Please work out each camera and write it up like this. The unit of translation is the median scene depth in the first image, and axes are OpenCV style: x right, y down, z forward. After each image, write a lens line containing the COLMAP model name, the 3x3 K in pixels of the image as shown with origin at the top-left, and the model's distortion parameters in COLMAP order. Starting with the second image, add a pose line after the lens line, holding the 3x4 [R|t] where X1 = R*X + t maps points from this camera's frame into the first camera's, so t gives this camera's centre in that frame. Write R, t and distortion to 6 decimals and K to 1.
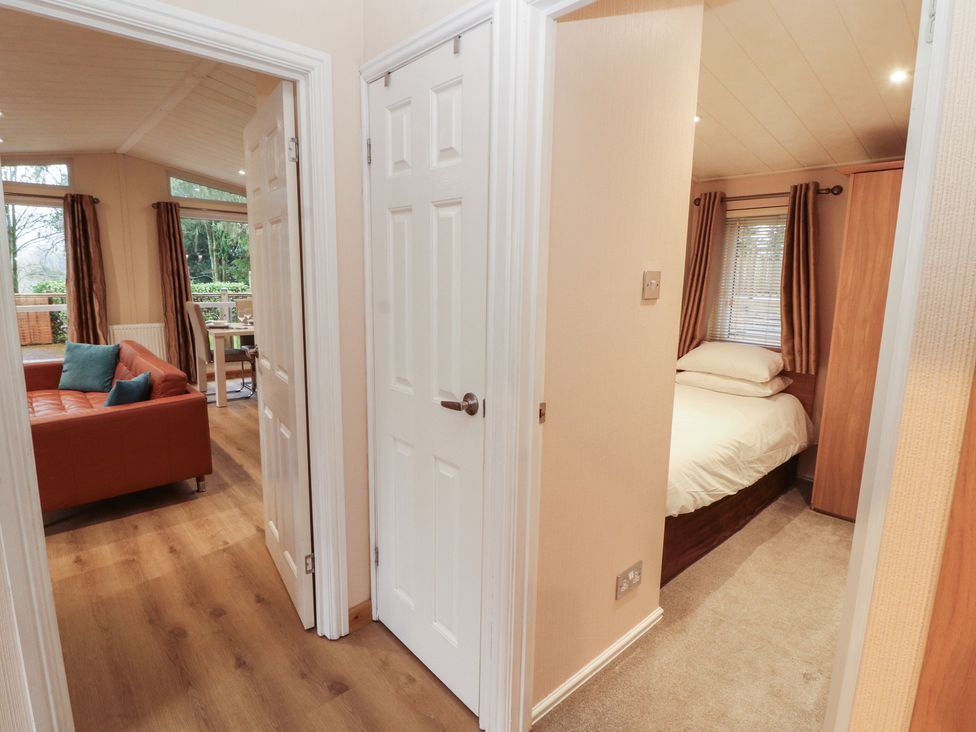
lens RADIAL K [[513.4, 0, 495.7], [0, 513.4, 346.1], [0, 0, 1]] dist [0.000604, -0.001105]
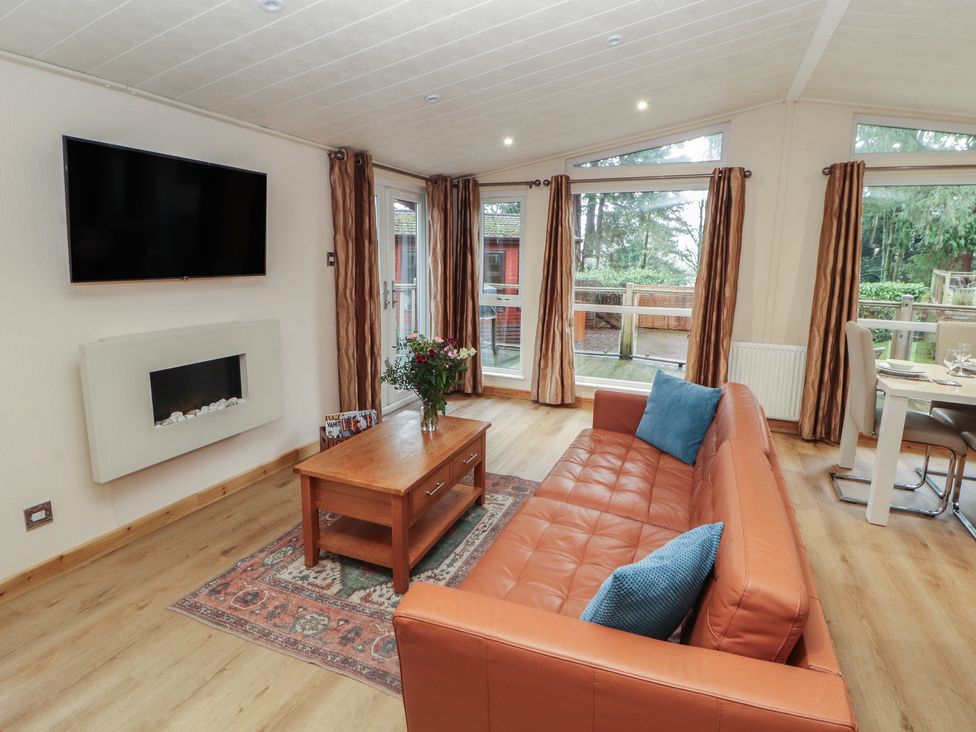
lens RADIAL K [[513.4, 0, 495.7], [0, 513.4, 346.1], [0, 0, 1]] dist [0.000604, -0.001105]
pose [[0.420468, 0.142333, -0.896073, -0.212970], [-0.137263, 0.986230, 0.092245, -0.052057], [0.896864, 0.084212, 0.434216, 0.341184]]
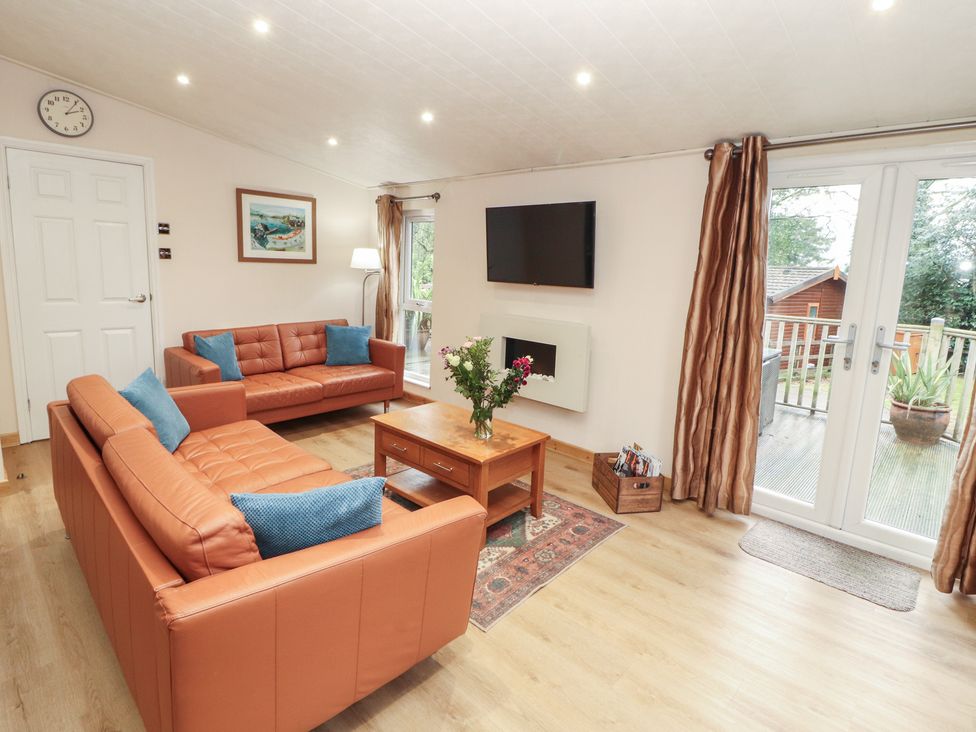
lens RADIAL K [[513.4, 0, 495.7], [0, 513.4, 346.1], [0, 0, 1]] dist [0.000604, -0.001105]
pose [[-0.994573, -0.047125, -0.092757, -0.596685], [-0.073021, 0.951239, 0.299688, -0.145190], [0.074111, 0.304835, -0.949517, 0.901808]]
